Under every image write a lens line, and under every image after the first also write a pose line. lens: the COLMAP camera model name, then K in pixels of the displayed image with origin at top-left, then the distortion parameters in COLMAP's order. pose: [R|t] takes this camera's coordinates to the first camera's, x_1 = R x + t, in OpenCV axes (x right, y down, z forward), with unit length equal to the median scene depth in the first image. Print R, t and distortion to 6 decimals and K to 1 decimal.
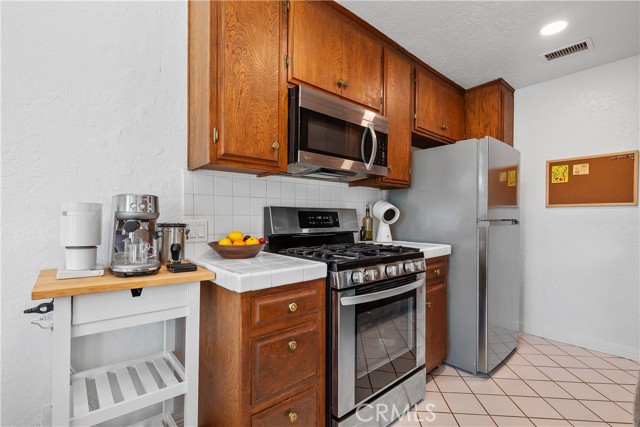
lens RADIAL K [[293.1, 0, 322.0], [0, 293.1, 216.7], [0, 0, 1]] dist [0.001381, 0.000230]
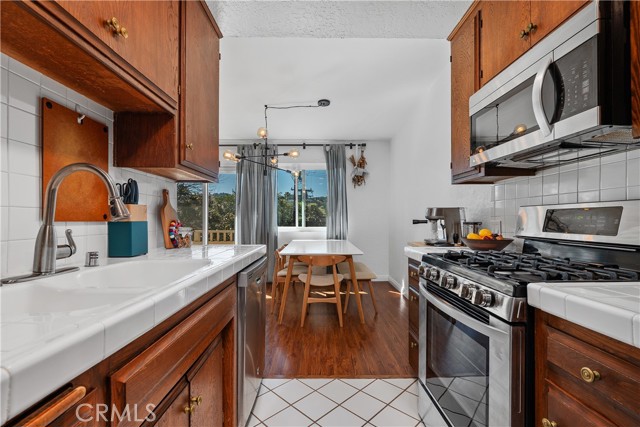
lens RADIAL K [[293.1, 0, 322.0], [0, 293.1, 216.7], [0, 0, 1]] dist [0.001381, 0.000230]
pose [[-0.646886, -0.007783, -0.762547, 0.979514], [-0.002862, 0.999966, -0.007778, 0.008047], [0.762582, -0.002849, -0.646886, 1.134682]]
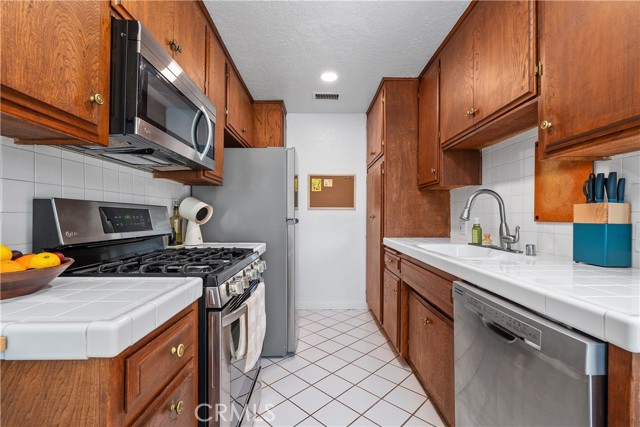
lens RADIAL K [[283.2, 0, 320.0], [0, 283.2, 213.5], [0, 0, 1]] dist [-0.000542, -0.000025]
pose [[0.643481, 0.010084, 0.765395, -0.264696], [-0.002816, 0.999938, -0.010807, 0.000899], [-0.765457, 0.004799, 0.643470, 0.226726]]
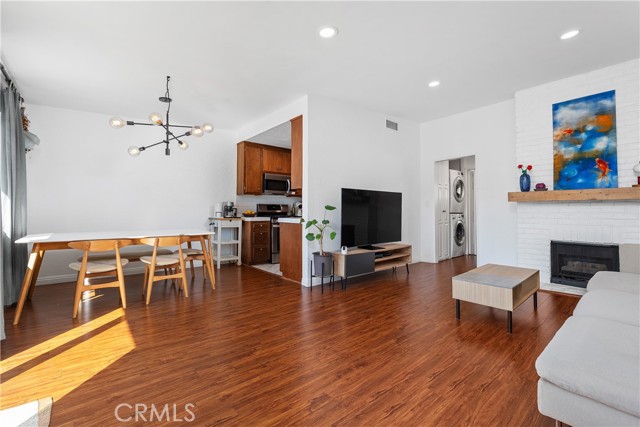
lens RADIAL K [[274.9, 0, 322.0], [0, 274.9, 205.8], [0, 0, 1]] dist [-0.006133, -0.000208]
pose [[0.999993, -0.001052, -0.003597, 0.608476], [0.000980, 0.999798, -0.020076, 0.054909], [0.003617, 0.020072, 0.999792, -2.332732]]
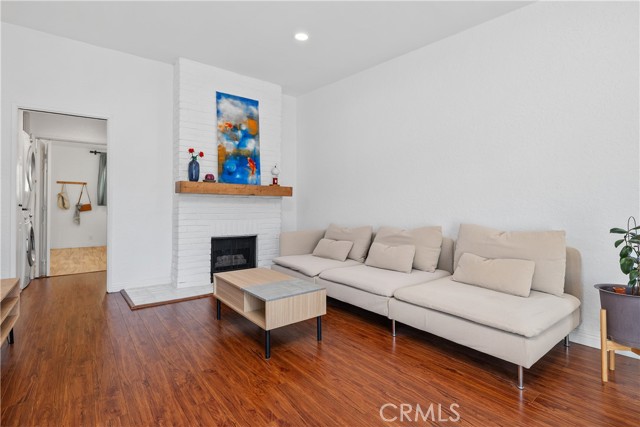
lens RADIAL K [[308.0, 0, 319.0], [0, 308.0, 205.7], [0, 0, 1]] dist [-0.001206, -0.000232]
pose [[0.057717, 0.015108, 0.998219, 0.188691], [0.003213, 0.999877, -0.015319, 0.095644], [-0.998328, 0.004092, 0.057662, -1.022805]]
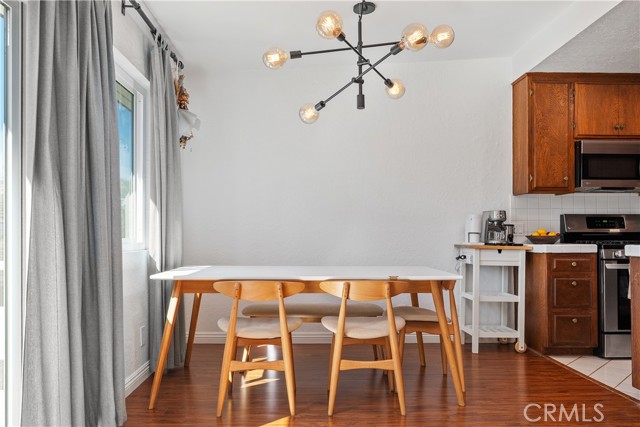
lens RADIAL K [[490.5, 0, 320.0], [0, 490.5, 230.7], [0, 0, 1]] dist [0.001683, -0.001460]
pose [[0.776369, -0.011177, -0.630180, 0.449408], [0.002489, 0.999889, -0.014668, 0.086903], [0.630274, 0.009819, 0.776311, -1.812087]]
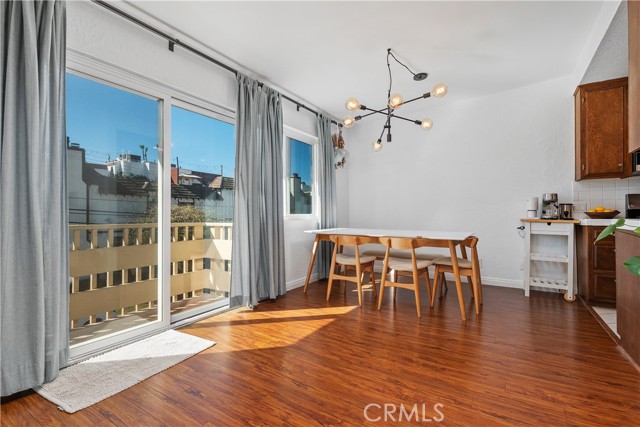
lens RADIAL K [[300.4, 0, 320.0], [0, 300.4, 213.5], [0, 0, 1]] dist [-0.000159, -0.000192]
pose [[0.289287, -0.005197, -0.957228, 1.076787], [0.001439, 0.999986, -0.004995, 0.093832], [0.957241, 0.000067, 0.289290, -1.416358]]
